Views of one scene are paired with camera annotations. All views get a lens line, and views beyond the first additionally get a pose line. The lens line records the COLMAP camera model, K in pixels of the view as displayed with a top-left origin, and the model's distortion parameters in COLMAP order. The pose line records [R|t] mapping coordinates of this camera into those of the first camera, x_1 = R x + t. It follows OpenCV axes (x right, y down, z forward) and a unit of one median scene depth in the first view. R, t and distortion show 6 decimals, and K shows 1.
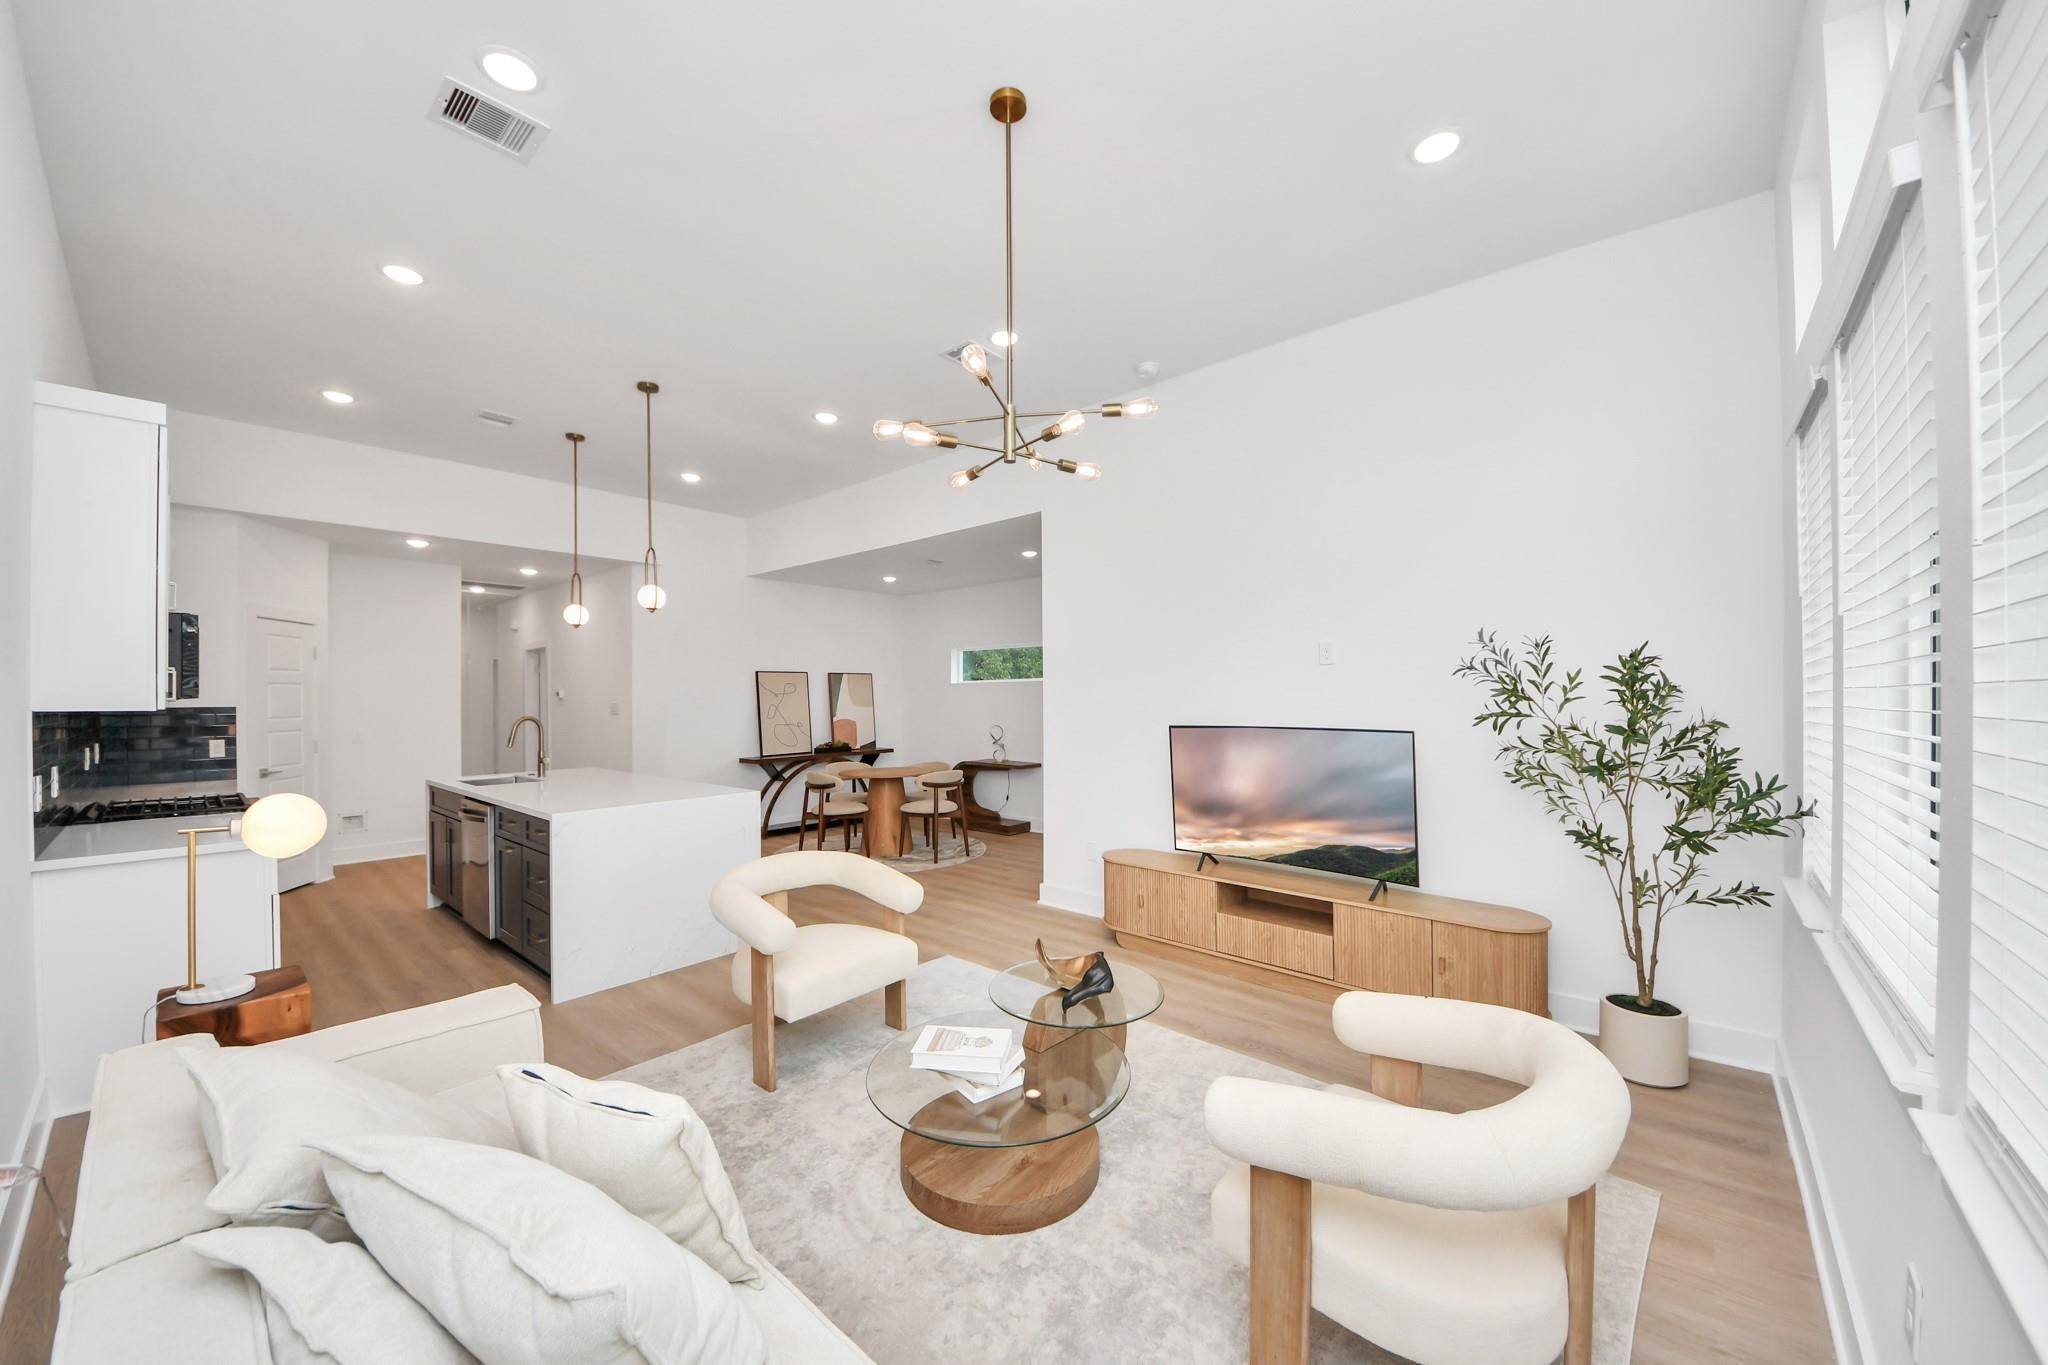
lens RADIAL K [[731.2, 0, 1034.8], [0, 731.2, 701.1], [0, 0, 1]] dist [0.021448, -0.019522]
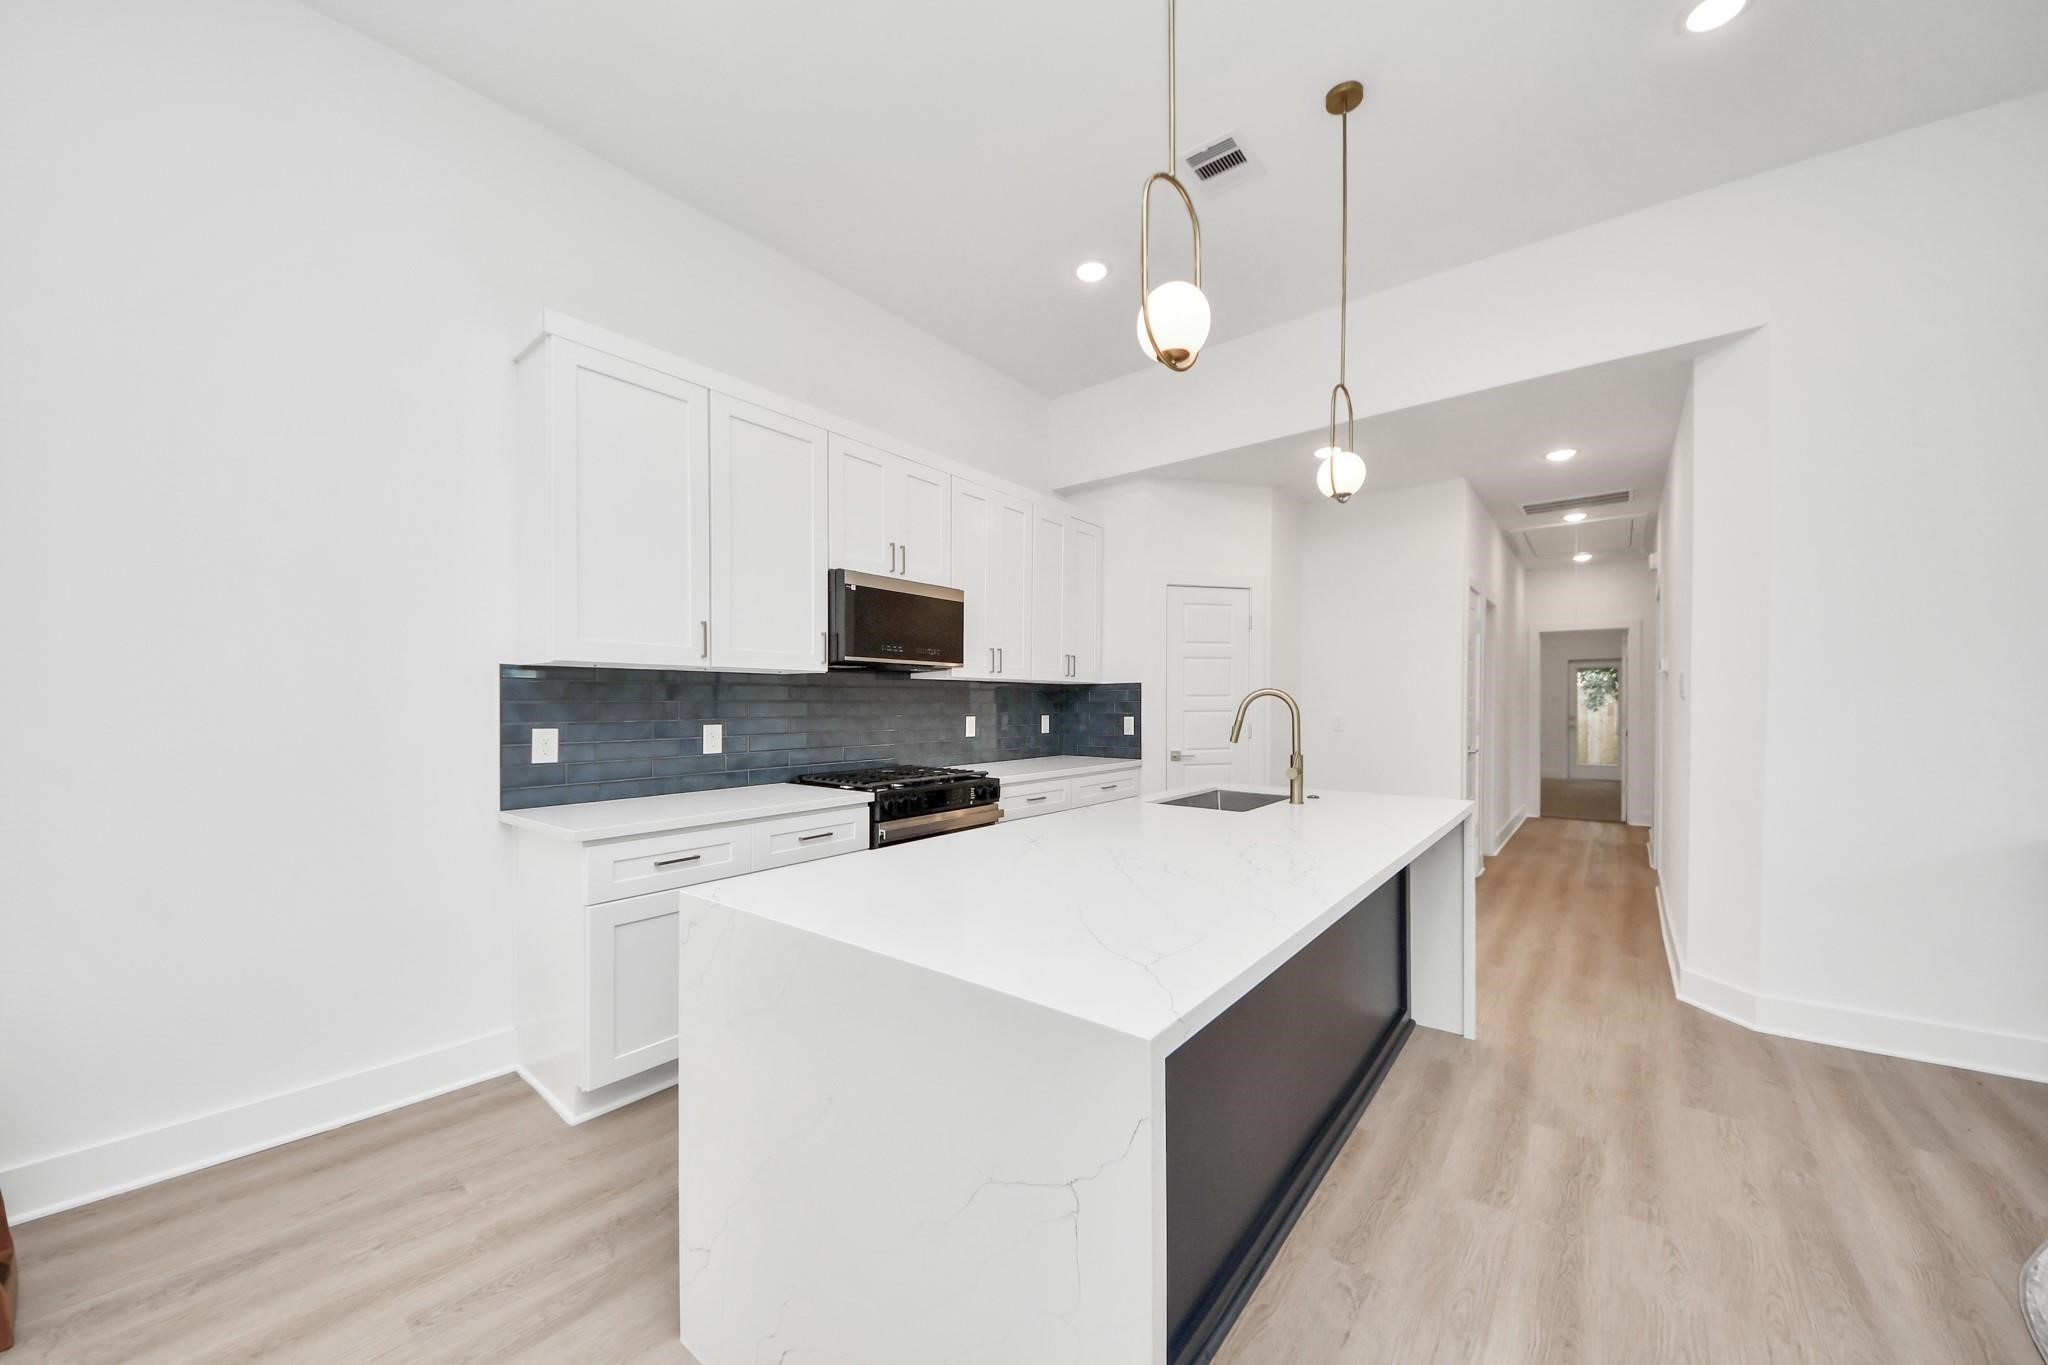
lens RADIAL K [[735.1, 0, 1025.2], [0, 735.1, 698.0], [0, 0, 1]] dist [0.022222, -0.014758]
pose [[0.026484, -0.005175, -0.999636, -0.130619], [-0.002473, 0.999983, -0.005242, 0.028286], [0.999646, 0.002611, 0.026471, 0.696278]]
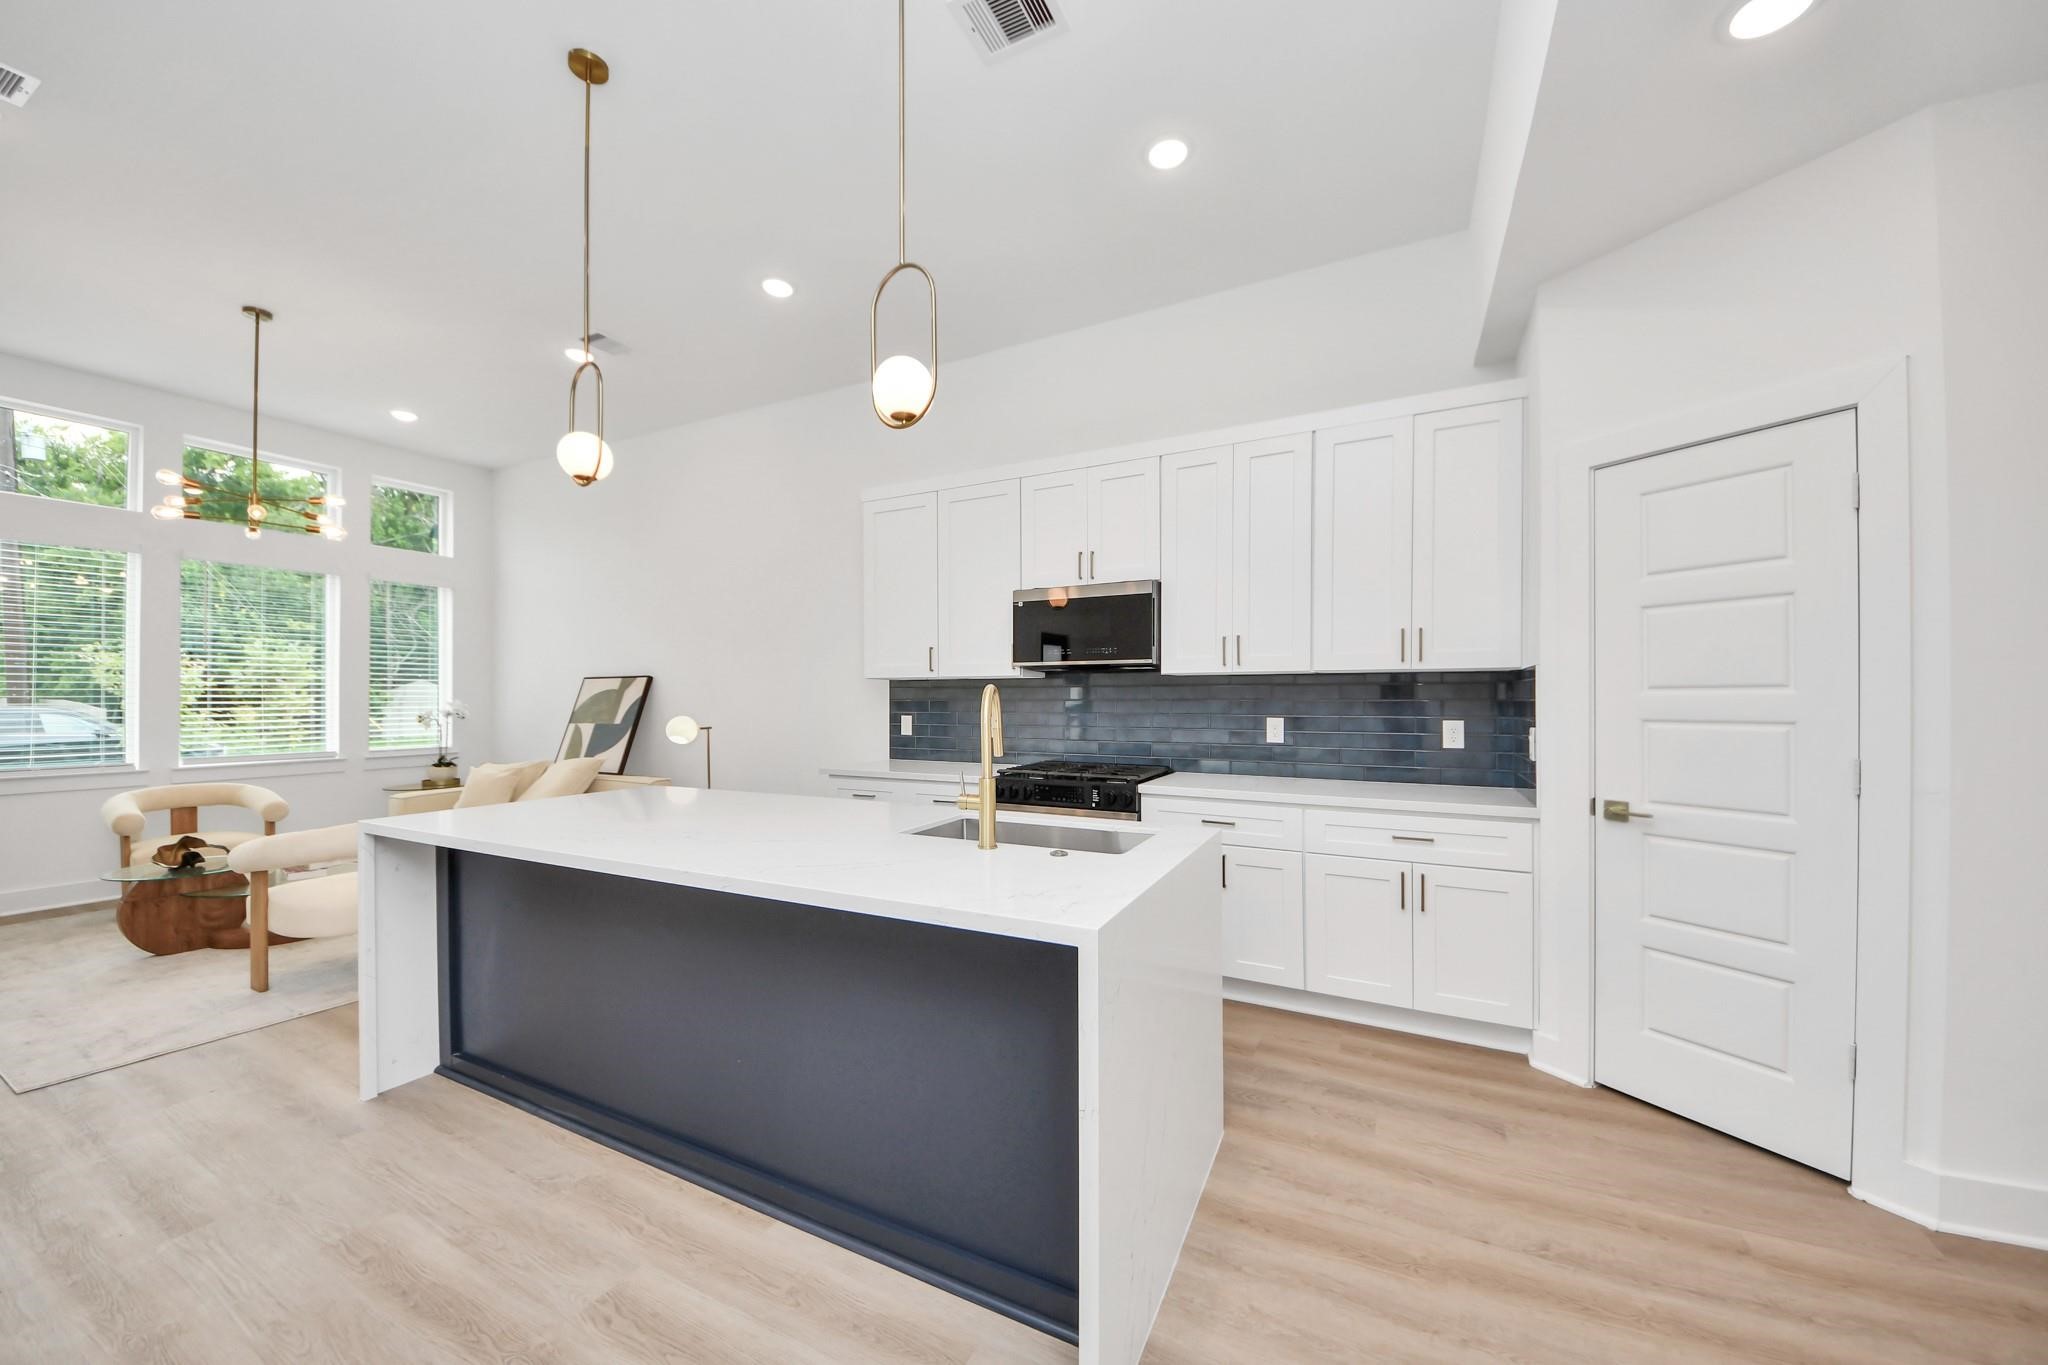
lens RADIAL K [[722.2, 0, 1027.6], [0, 722.2, 696.2], [0, 0, 1]] dist [0.020262, -0.014329]
pose [[-0.970956, 0.002792, -0.239243, -0.527163], [0.002194, 0.999994, 0.002765, 0.023157], [0.239249, 0.002159, -0.970956, 1.189004]]
